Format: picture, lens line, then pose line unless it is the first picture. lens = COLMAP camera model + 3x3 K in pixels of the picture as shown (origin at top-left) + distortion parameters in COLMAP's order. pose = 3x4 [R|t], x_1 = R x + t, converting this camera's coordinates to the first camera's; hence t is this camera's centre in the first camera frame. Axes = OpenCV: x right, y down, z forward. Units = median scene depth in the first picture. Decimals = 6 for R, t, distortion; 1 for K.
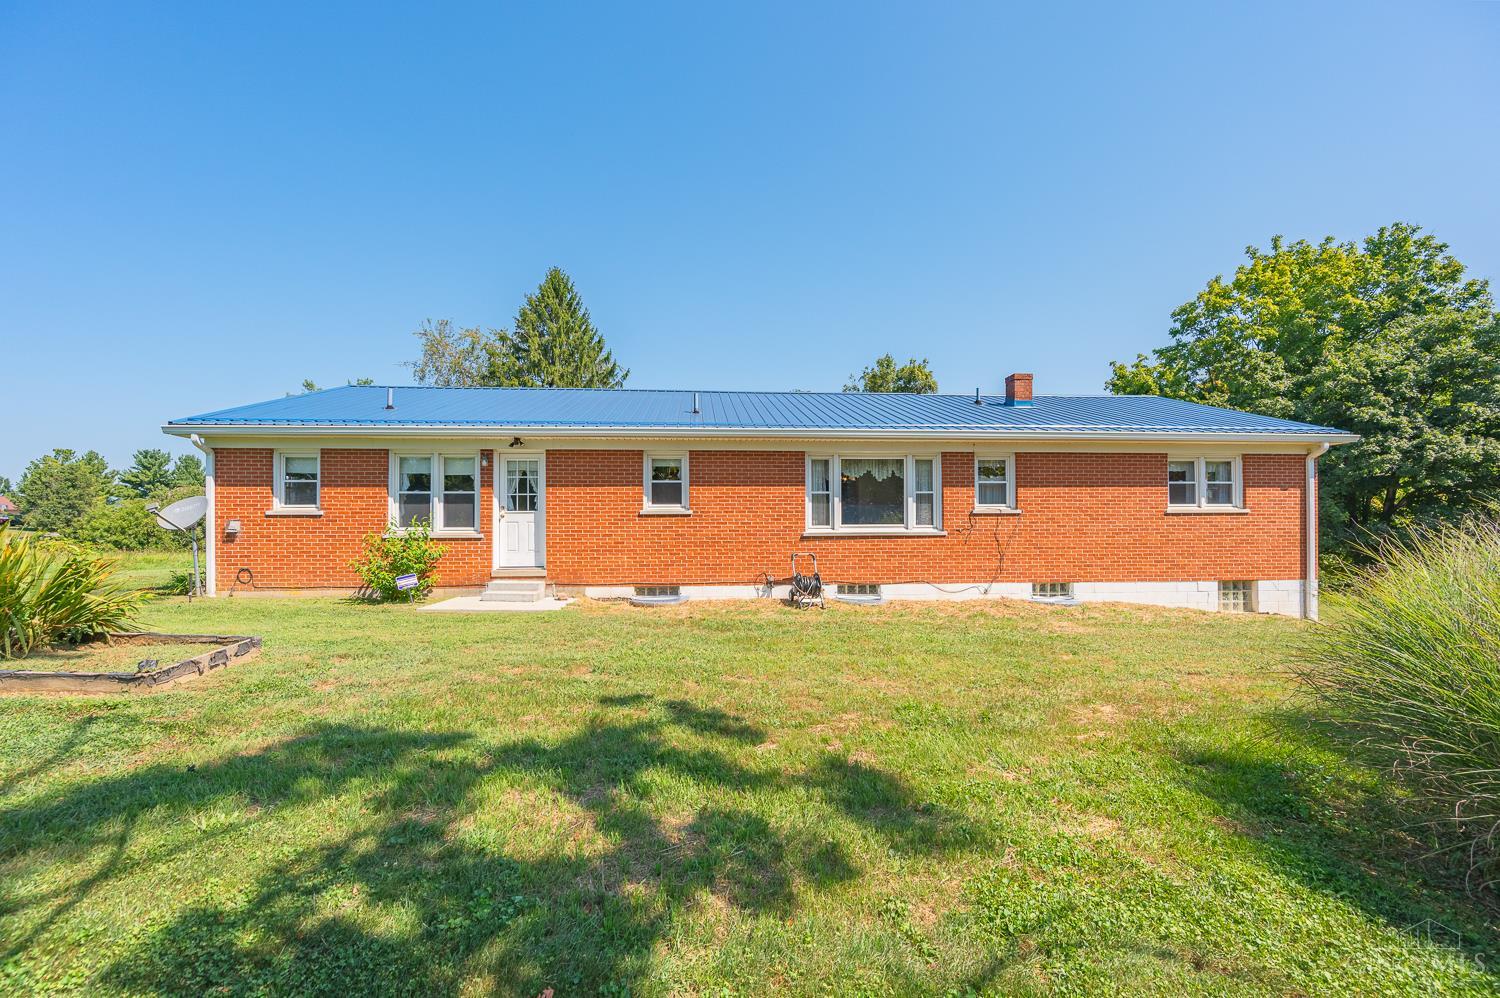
lens RADIAL K [[621.8, 0, 753.5], [0, 621.8, 492.4], [0, 0, 1]] dist [-0.001232, -0.000005]
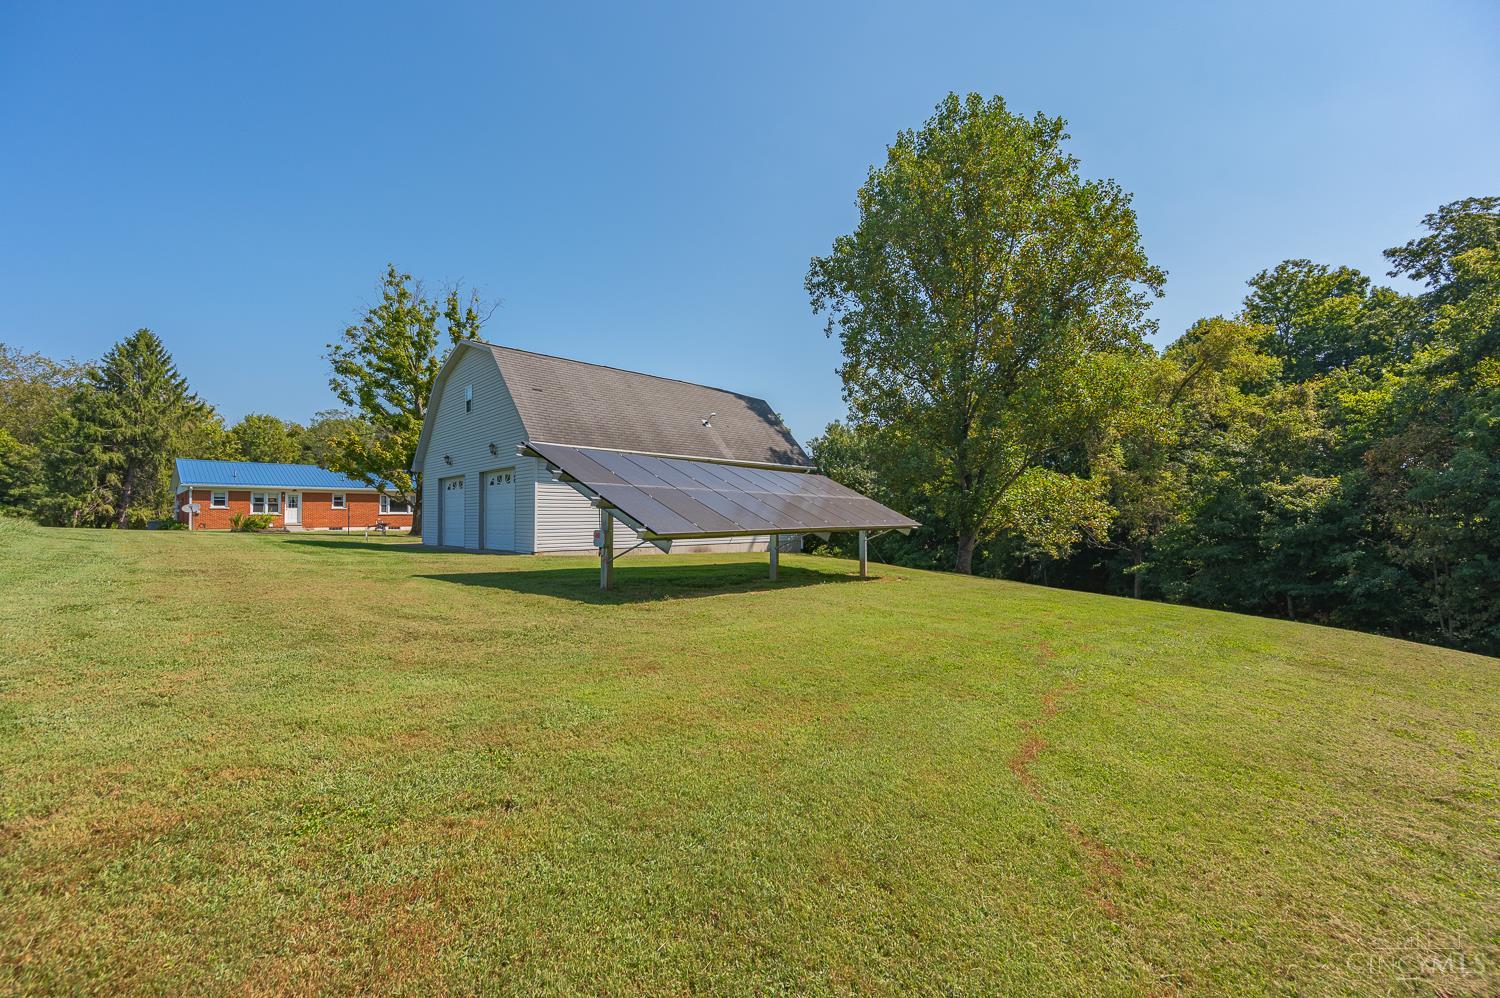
lens RADIAL K [[598.4, 0, 749.1], [0, 598.4, 500.8], [0, 0, 1]] dist [0.000320, 0.000619]
pose [[0.760034, 0.017132, 0.649657, -0.634974], [-0.035142, 0.999273, 0.014761, -0.167120], [-0.648932, -0.034049, 0.760084, -3.611301]]
